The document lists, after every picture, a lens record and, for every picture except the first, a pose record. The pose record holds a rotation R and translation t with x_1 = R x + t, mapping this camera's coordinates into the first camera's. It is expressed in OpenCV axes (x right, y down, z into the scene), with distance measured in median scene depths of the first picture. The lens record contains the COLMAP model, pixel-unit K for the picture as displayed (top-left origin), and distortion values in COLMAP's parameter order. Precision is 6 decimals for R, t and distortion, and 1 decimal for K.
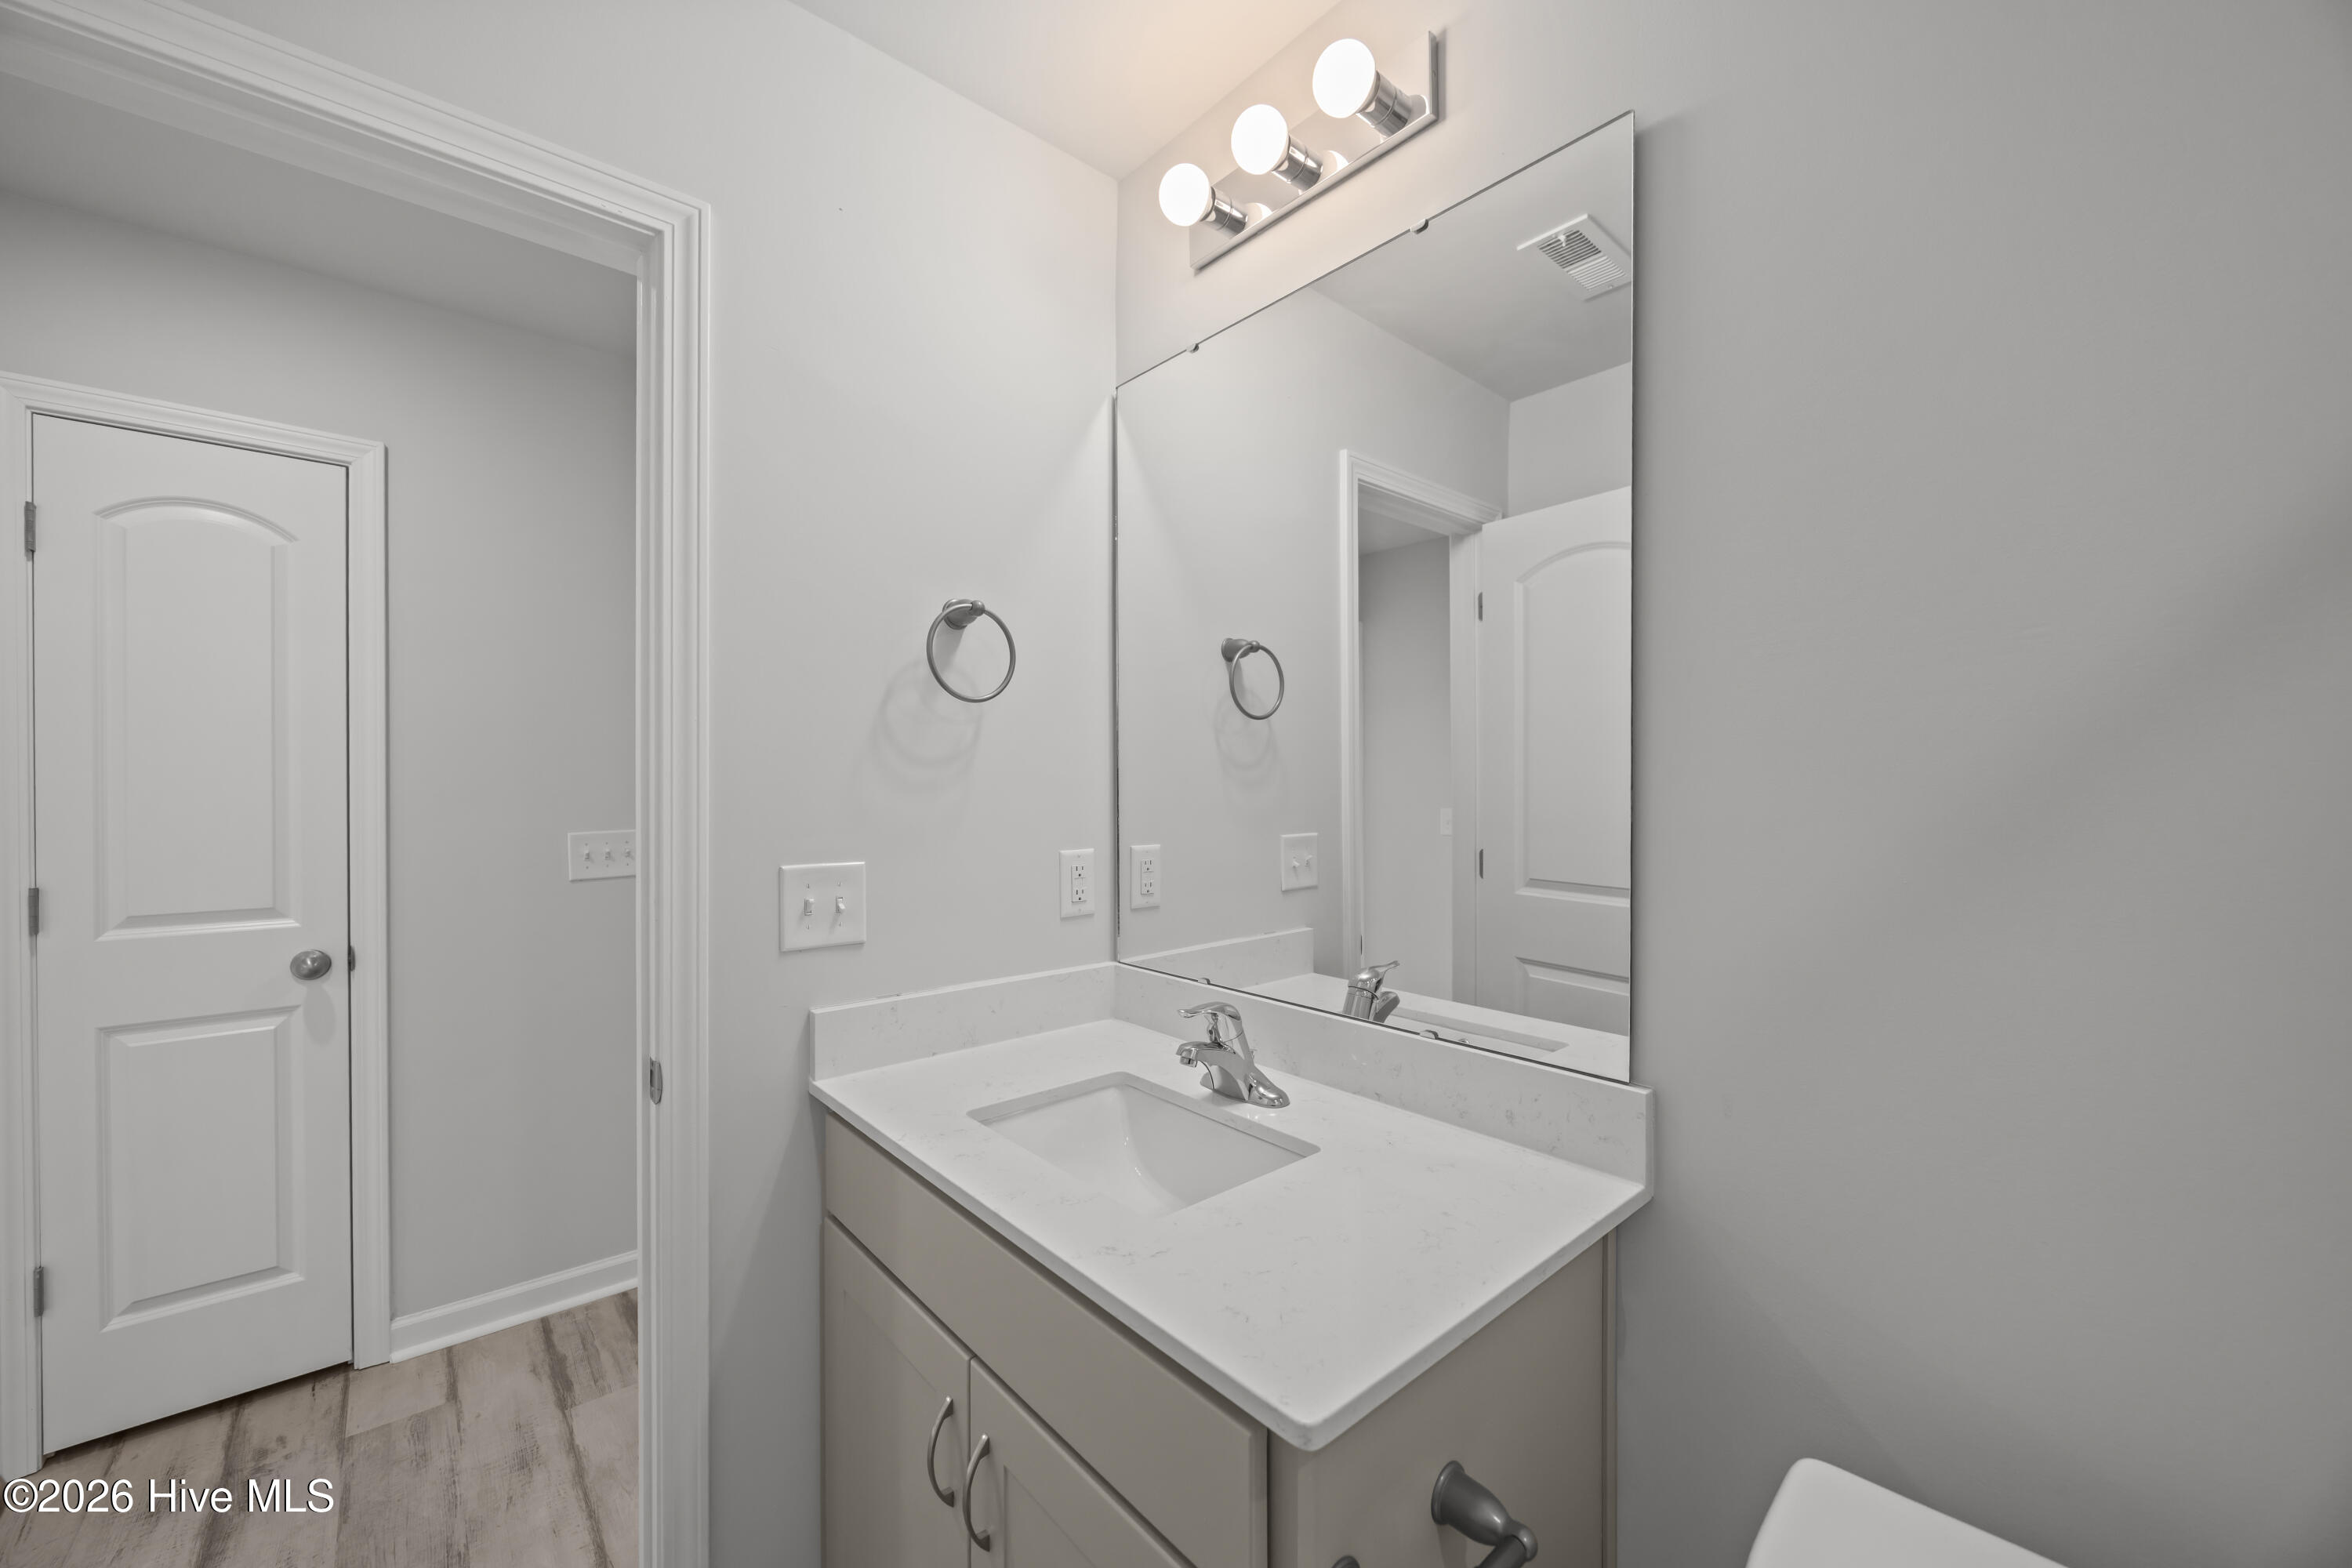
lens RADIAL K [[889.4, 0, 1160.7], [0, 889.4, 793.2], [0, 0, 1]] dist [-0.021984, -0.000191]
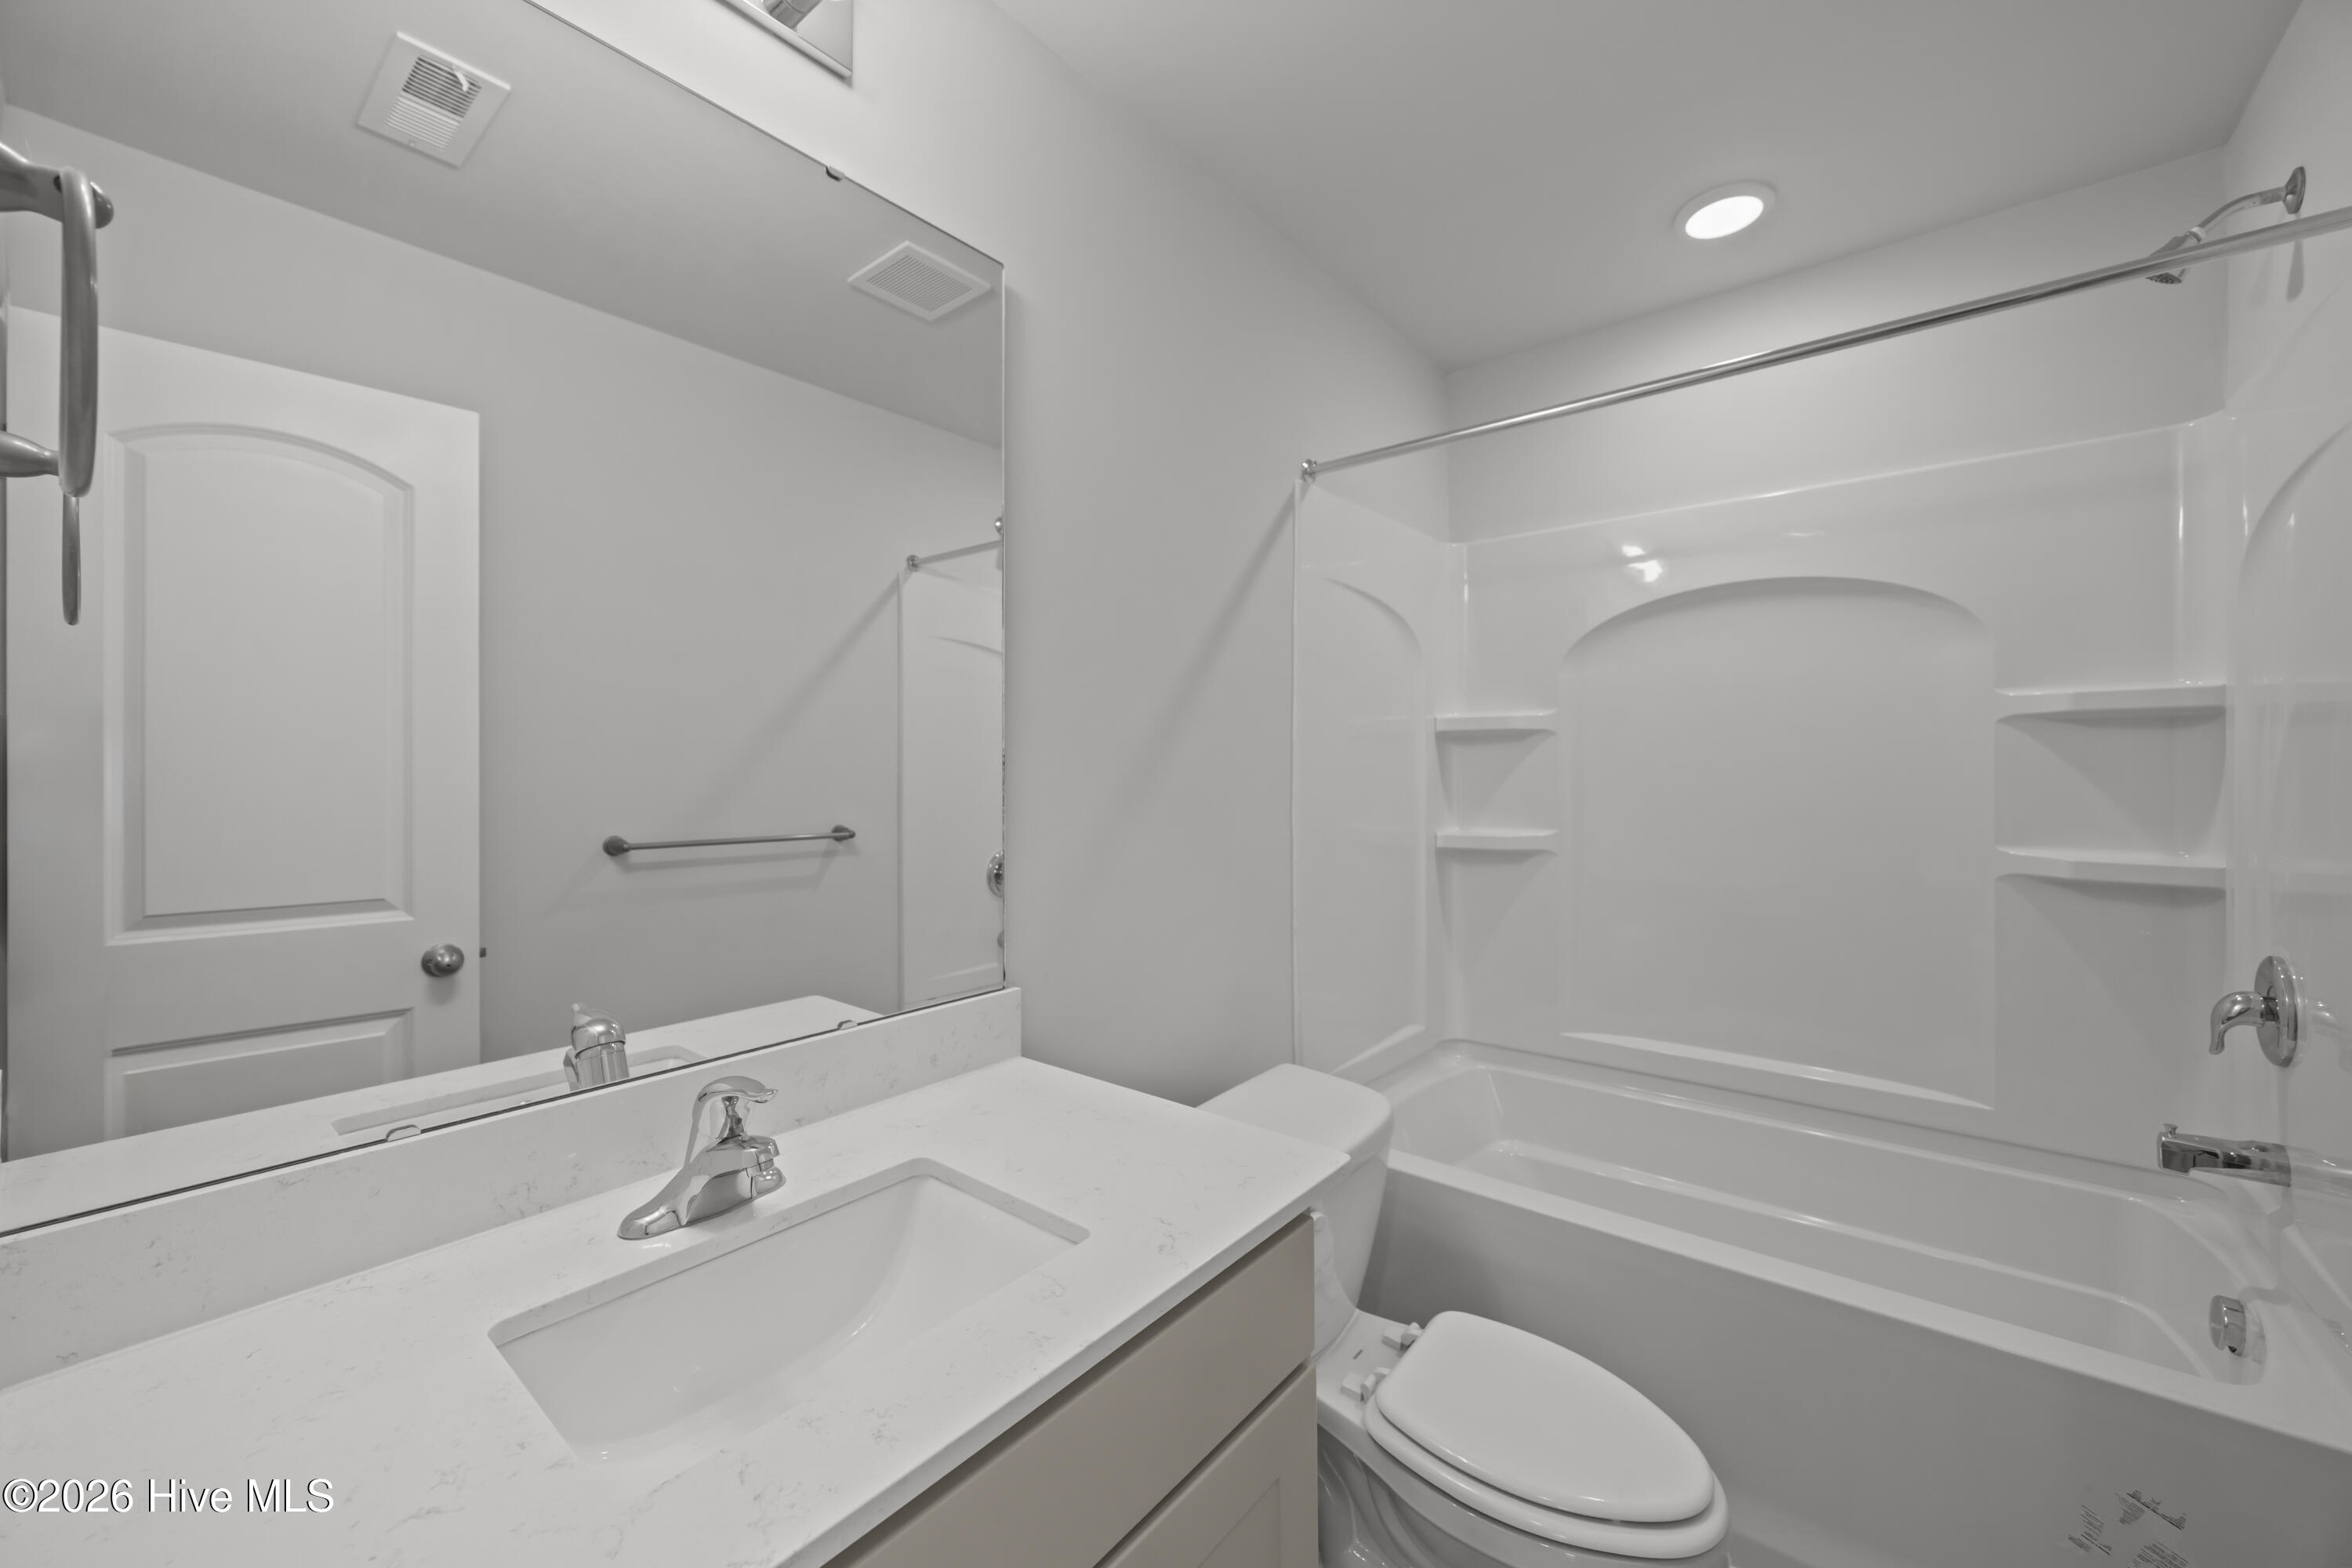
lens RADIAL K [[889.4, 0, 1192.2], [0, 889.4, 776.5], [0, 0, 1]] dist [-0.021984, -0.000191]
pose [[-0.196954, -0.005530, 0.980397, -0.673535], [0.008937, 0.999932, 0.007435, -0.001009], [-0.980372, 0.010227, -0.196892, 0.778424]]
